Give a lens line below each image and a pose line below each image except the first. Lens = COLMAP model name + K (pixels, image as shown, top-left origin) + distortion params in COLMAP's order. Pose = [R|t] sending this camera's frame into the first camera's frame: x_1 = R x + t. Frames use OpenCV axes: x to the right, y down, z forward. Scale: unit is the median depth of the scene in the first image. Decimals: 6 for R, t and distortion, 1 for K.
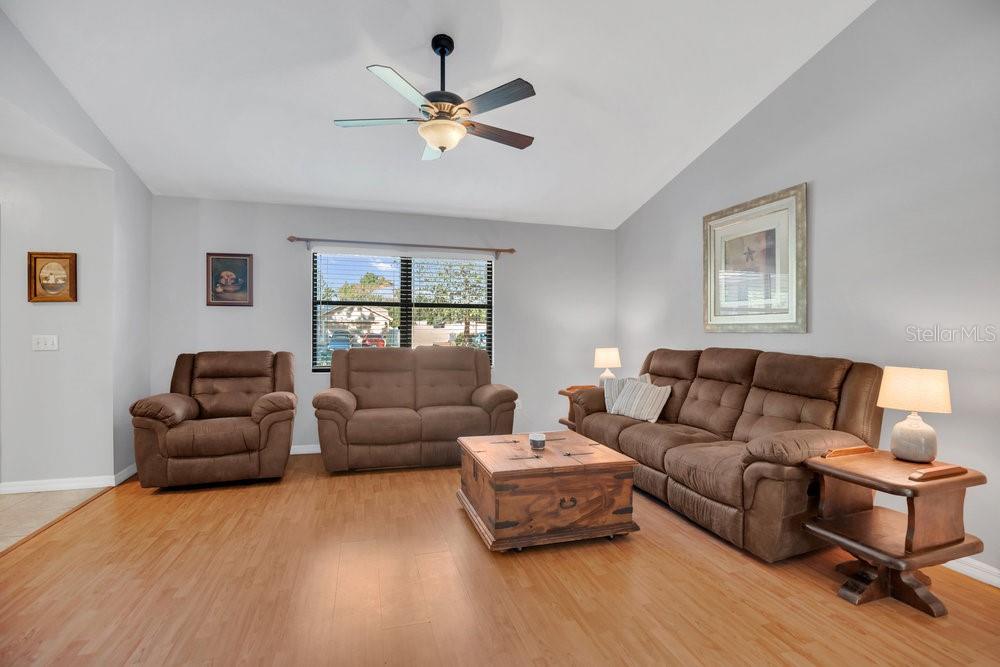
lens RADIAL K [[476.0, 0, 502.3], [0, 476.0, 329.6], [0, 0, 1]] dist [-0.023363, 0.000139]
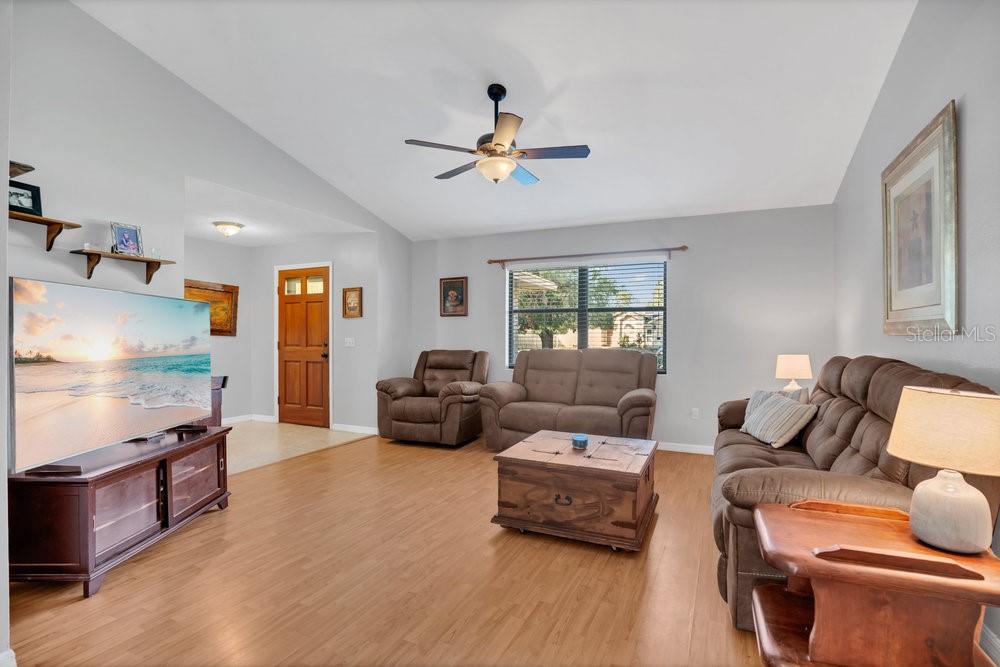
lens RADIAL K [[466.7, 0, 501.5], [0, 466.7, 336.7], [0, 0, 1]] dist [-0.025925, -0.000023]
pose [[0.752149, -0.000650, -0.658993, 0.484664], [0.004830, 0.999978, 0.004527, 0.003161], [0.658975, -0.006587, 0.752136, 0.105107]]
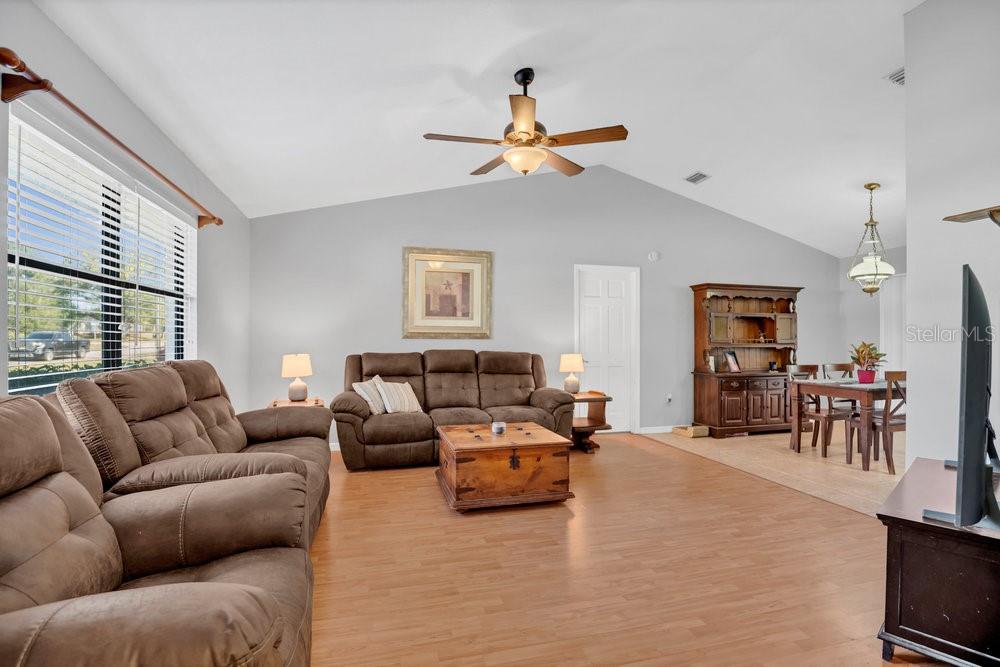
lens RADIAL K [[470.9, 0, 501.1], [0, 470.9, 368.4], [0, 0, 1]] dist [-0.027892, -0.000022]
pose [[0.014307, -0.057198, 0.998260, -0.896819], [-0.006674, 0.998335, 0.057298, 0.010216], [-0.999875, -0.007482, 0.013902, 0.782899]]
